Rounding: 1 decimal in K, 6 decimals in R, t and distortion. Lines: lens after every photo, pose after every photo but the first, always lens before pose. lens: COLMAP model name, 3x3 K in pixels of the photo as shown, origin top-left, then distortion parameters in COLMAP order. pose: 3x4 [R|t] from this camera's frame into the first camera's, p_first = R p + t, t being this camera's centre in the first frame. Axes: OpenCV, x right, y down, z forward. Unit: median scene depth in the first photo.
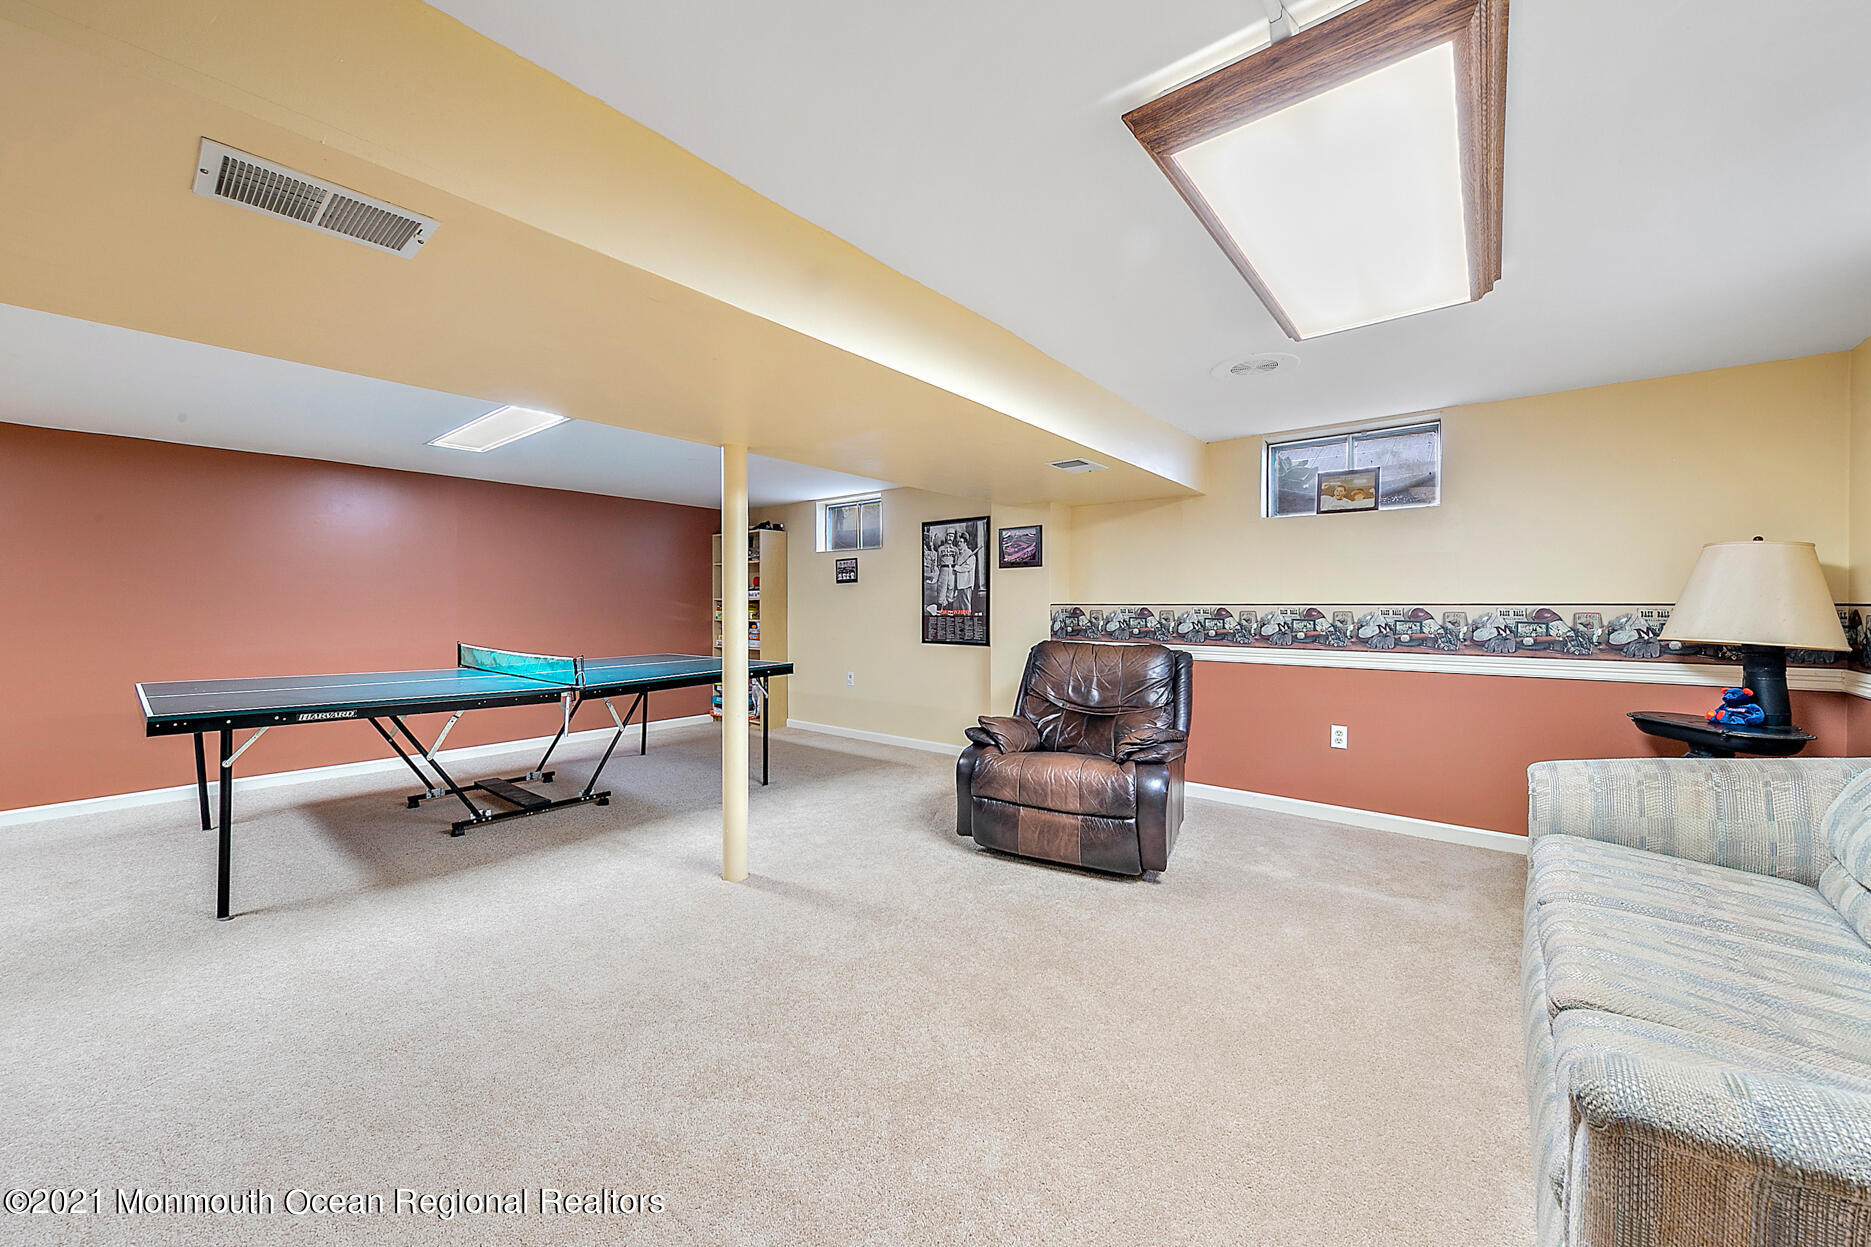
lens RADIAL K [[682.1, 0, 939.5], [0, 682.1, 609.8], [0, 0, 1]] dist [-0.011914, 0.000704]
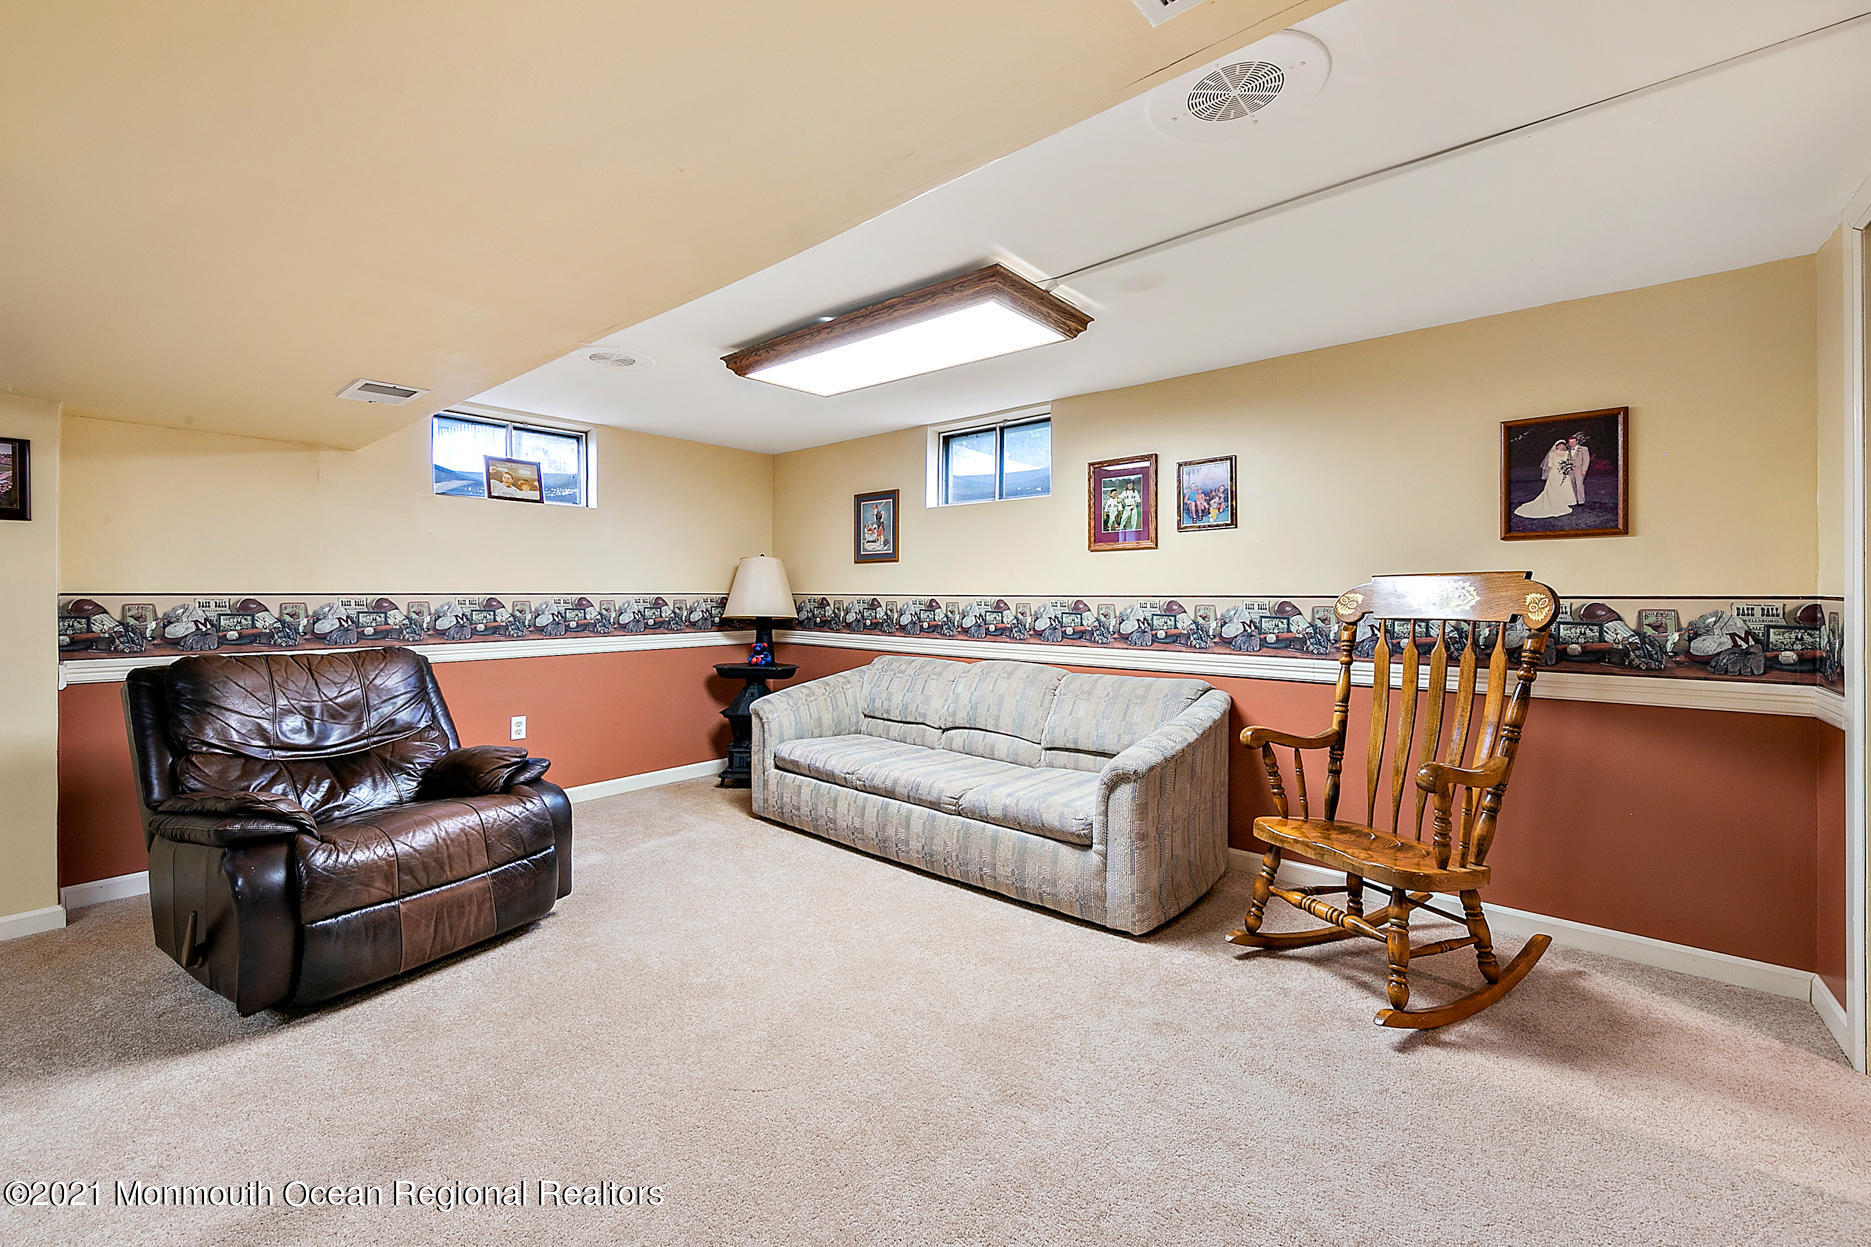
lens RADIAL K [[738.8, 0, 914.8], [0, 738.8, 597.3], [0, 0, 1]] dist [0.001051, -0.000062]
pose [[0.048348, -0.005085, 0.998818, -0.458166], [0.008863, 0.999950, 0.004661, -0.002832], [-0.998791, 0.008627, 0.048391, 0.371776]]
